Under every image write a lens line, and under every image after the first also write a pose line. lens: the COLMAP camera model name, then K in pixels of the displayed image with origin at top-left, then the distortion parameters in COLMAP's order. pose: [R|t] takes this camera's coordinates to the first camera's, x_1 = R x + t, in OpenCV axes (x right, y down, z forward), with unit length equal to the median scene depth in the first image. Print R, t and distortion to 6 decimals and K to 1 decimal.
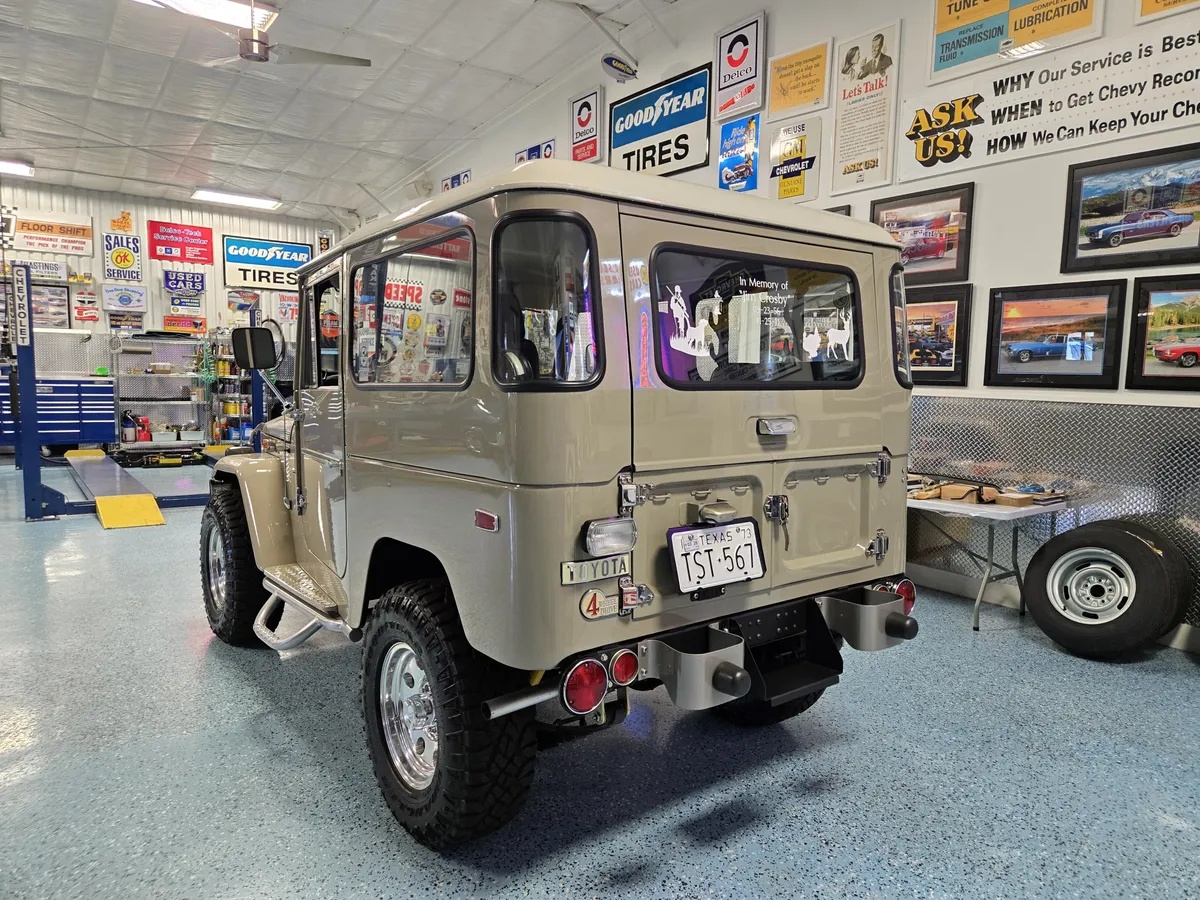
lens RADIAL K [[815.9, 0, 621.3], [0, 815.9, 451.5], [0, 0, 1]] dist [0.078636, -0.076156]
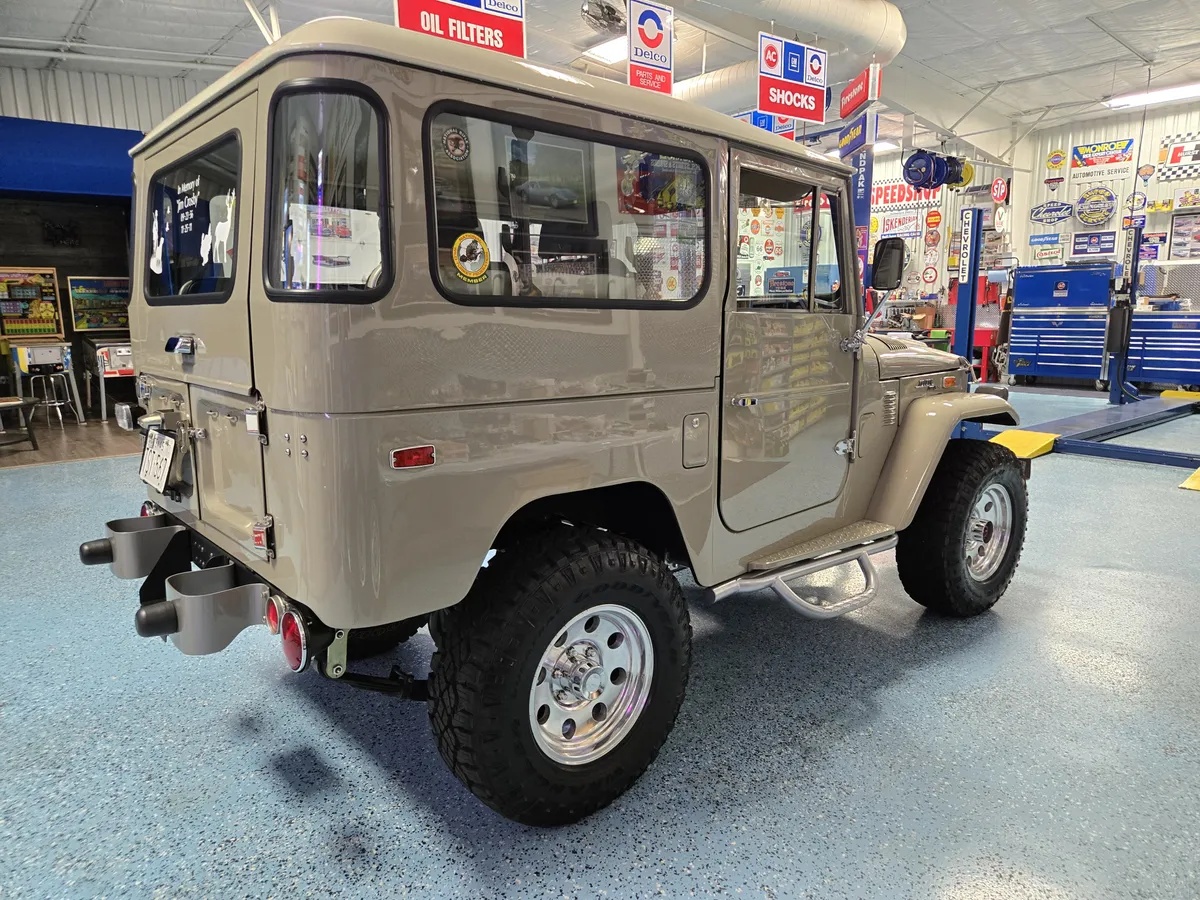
lens RADIAL K [[797.5, 0, 601.6], [0, 797.5, 451.8], [0, 0, 1]] dist [0.079985, -0.064302]
pose [[0.040864, 0.150509, -0.987764, 0.557102], [-0.074127, 0.986322, 0.147222, -0.042526], [0.996411, 0.067204, 0.051462, 0.707446]]
